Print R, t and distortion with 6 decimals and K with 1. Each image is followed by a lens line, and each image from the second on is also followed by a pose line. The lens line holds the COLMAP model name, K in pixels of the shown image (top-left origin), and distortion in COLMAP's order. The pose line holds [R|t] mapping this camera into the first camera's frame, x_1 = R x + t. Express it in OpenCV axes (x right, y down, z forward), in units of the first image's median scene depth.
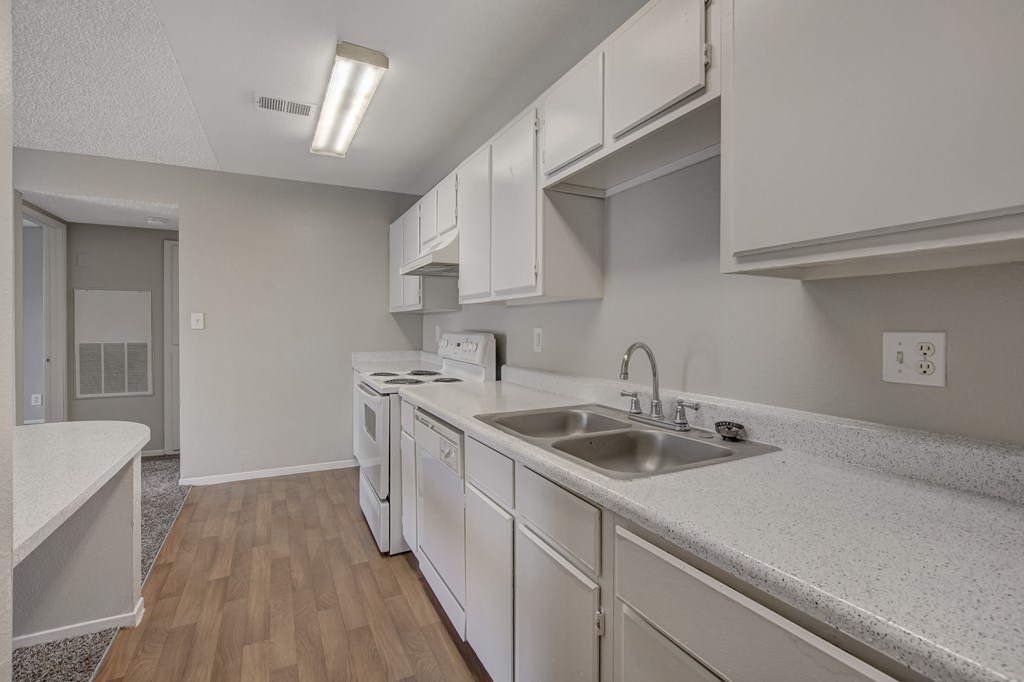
lens RADIAL K [[469.5, 0, 512.0], [0, 469.5, 341.0], [0, 0, 1]] dist [-0.000485, -0.000035]
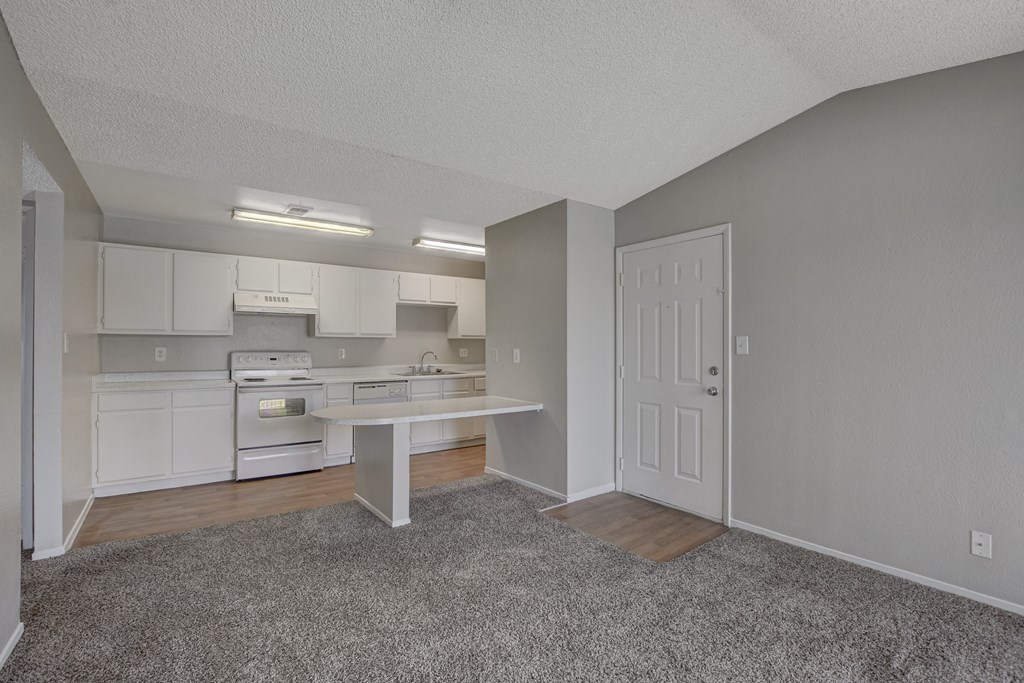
lens RADIAL K [[462.9, 0, 503.2], [0, 462.9, 345.7], [0, 0, 1]] dist [-0.003361, -0.000681]
pose [[-0.140758, -0.000907, 0.990044, -2.375698], [0.027989, 0.999596, 0.004896, -0.031839], [-0.989648, 0.028400, -0.140676, 0.572575]]
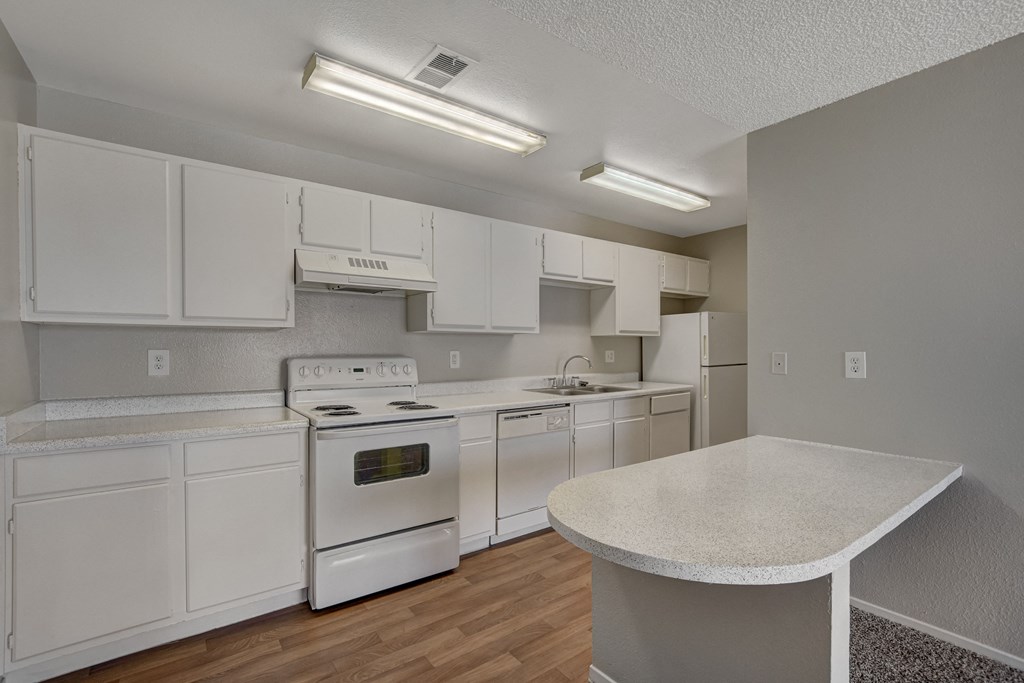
lens RADIAL K [[462.0, 0, 513.0], [0, 462.0, 354.1], [0, 0, 1]] dist [-0.000355, 0.000365]
pose [[-0.159878, -0.017430, 0.986983, -1.404705], [0.029591, 0.999310, 0.022441, -0.046778], [-0.986693, 0.032794, -0.159252, 1.103910]]
